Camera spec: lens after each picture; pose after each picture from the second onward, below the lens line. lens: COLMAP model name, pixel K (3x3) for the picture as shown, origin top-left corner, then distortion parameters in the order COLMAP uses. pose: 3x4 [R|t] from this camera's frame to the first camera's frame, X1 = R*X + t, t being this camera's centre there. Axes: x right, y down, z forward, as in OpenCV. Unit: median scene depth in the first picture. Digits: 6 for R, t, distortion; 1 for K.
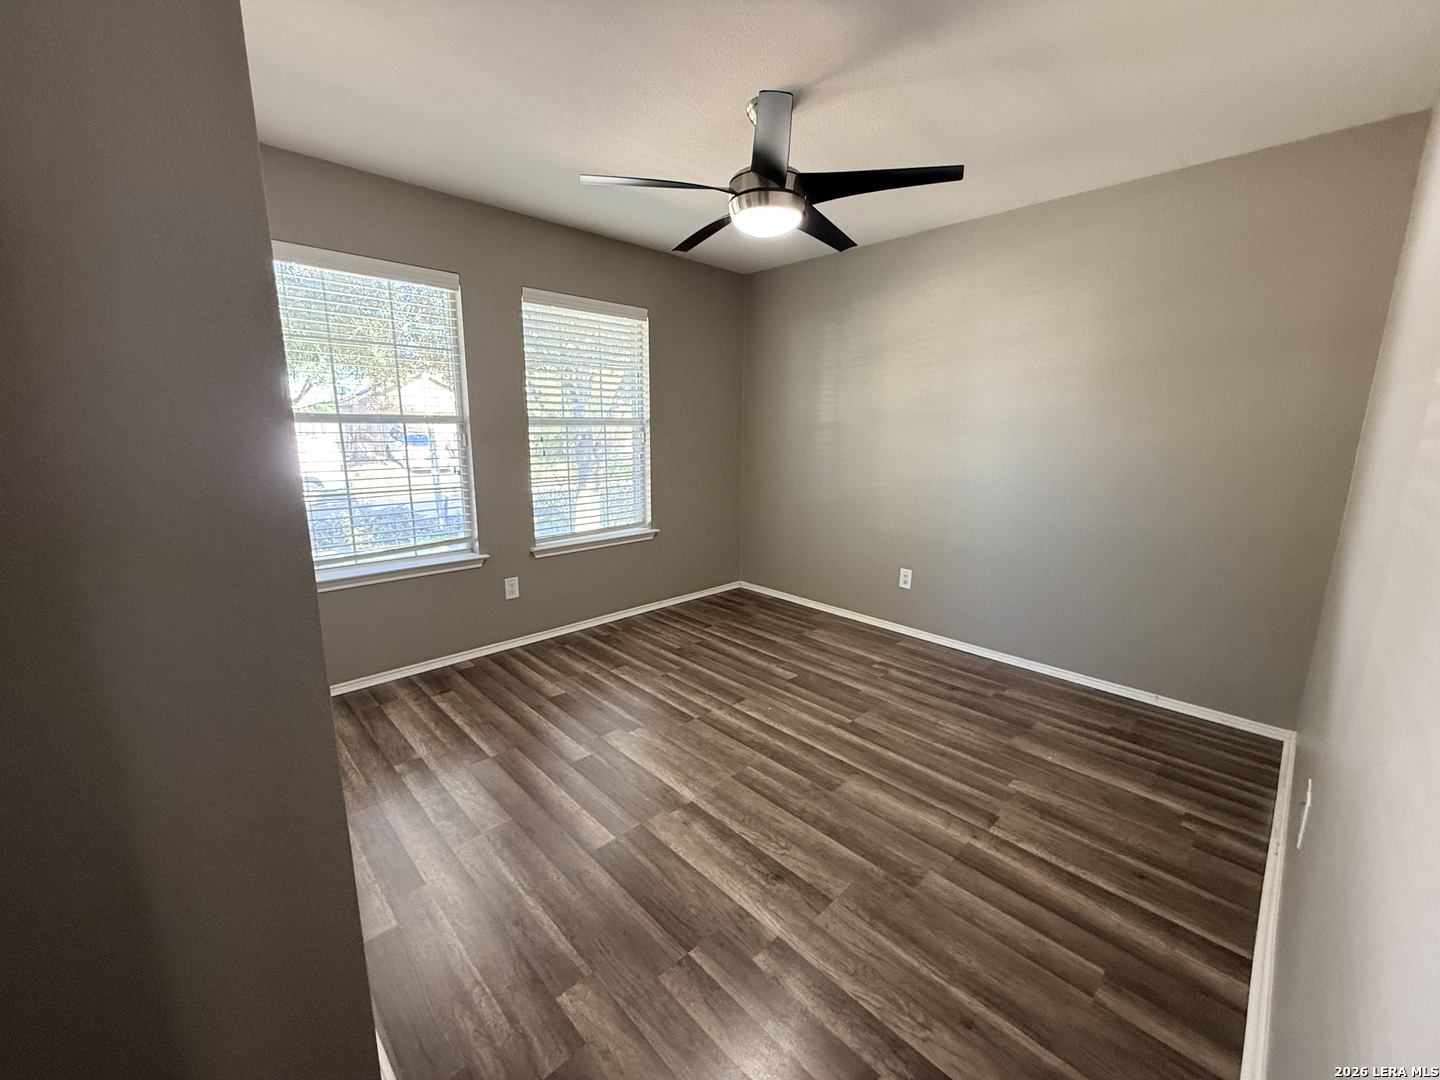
lens RADIAL K [[575.5, 0, 720.0], [0, 575.5, 540.0], [0, 0, 1]] dist [-0.000512, 0.000006]
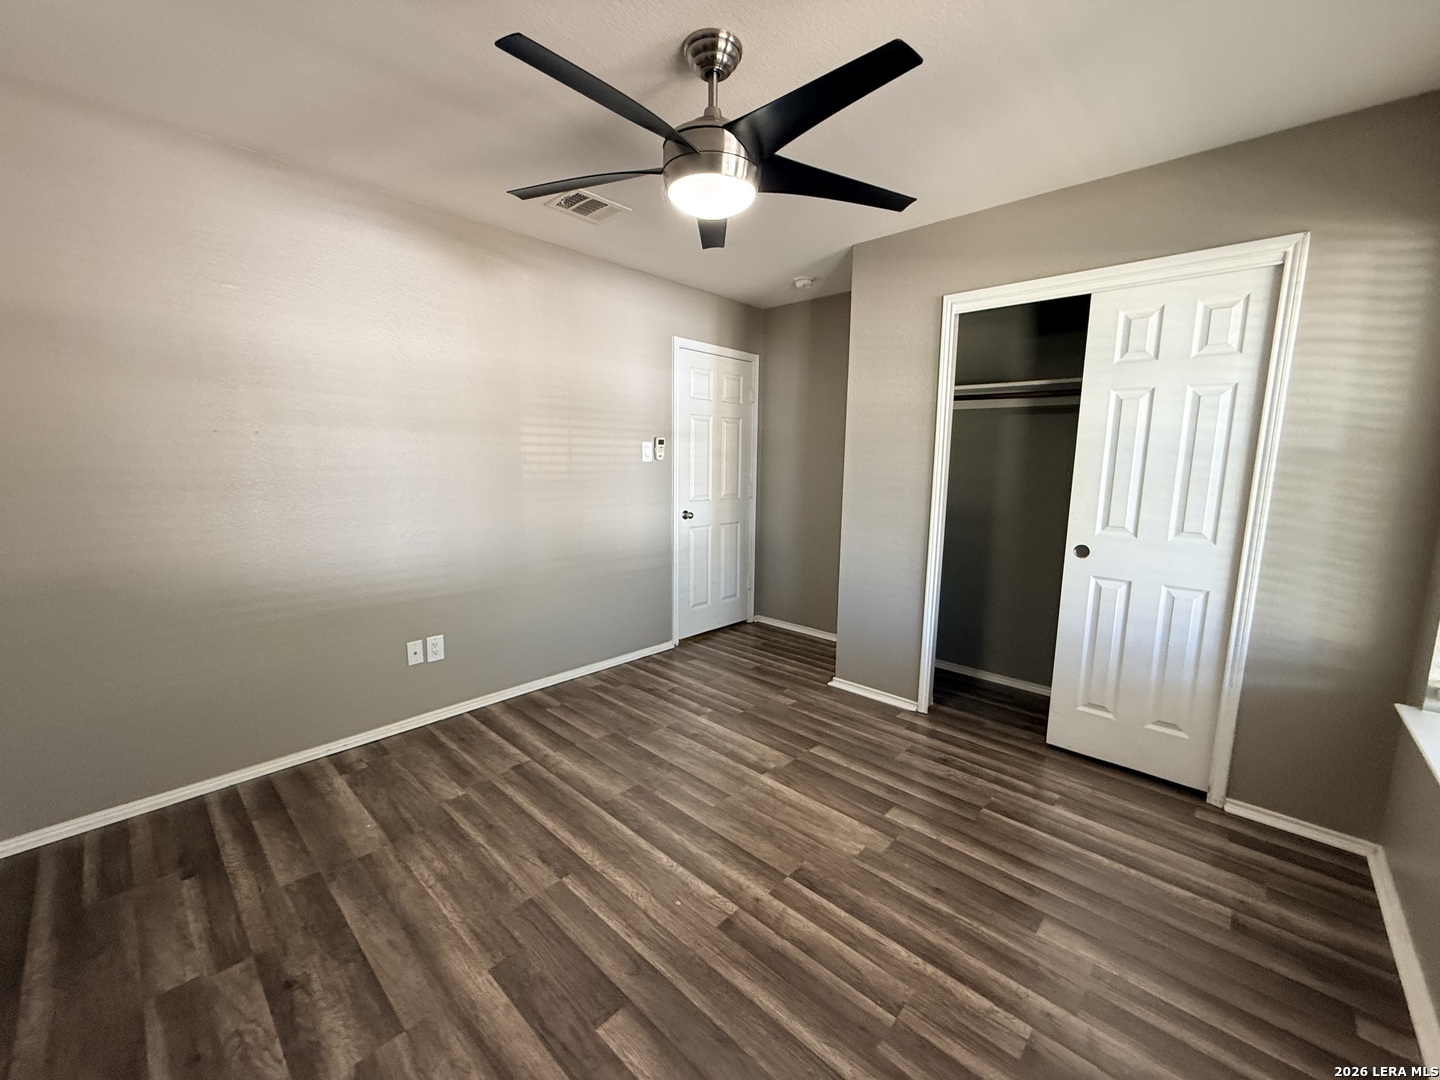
lens RADIAL K [[575.5, 0, 720.0], [0, 575.5, 540.0], [0, 0, 1]] dist [-0.000512, 0.000006]
pose [[-0.998408, -0.014894, -0.054407, 0.079506], [-0.032198, 0.942425, 0.332864, -0.283929], [0.046317, 0.334086, -0.941404, 1.423683]]
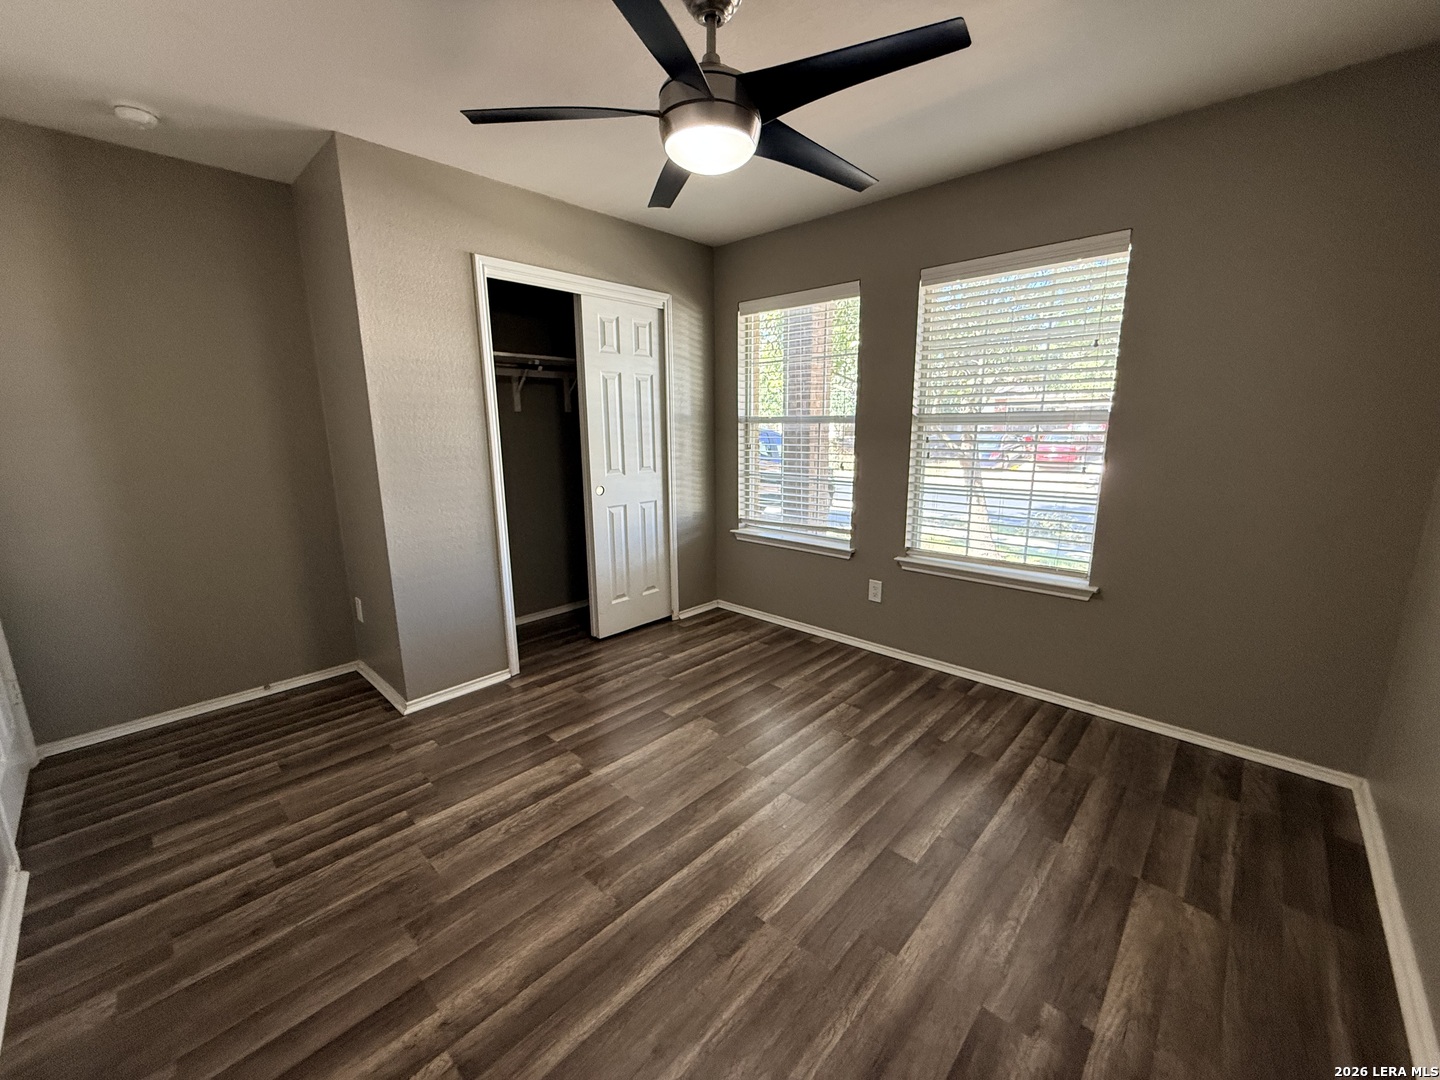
lens RADIAL K [[575.5, 0, 720.0], [0, 575.5, 540.0], [0, 0, 1]] dist [-0.000512, 0.000006]
pose [[0.047864, 0.191913, -0.980244, 0.686507], [-0.186374, 0.965850, 0.179994, -0.153109], [0.981312, 0.174077, 0.081998, 0.783747]]
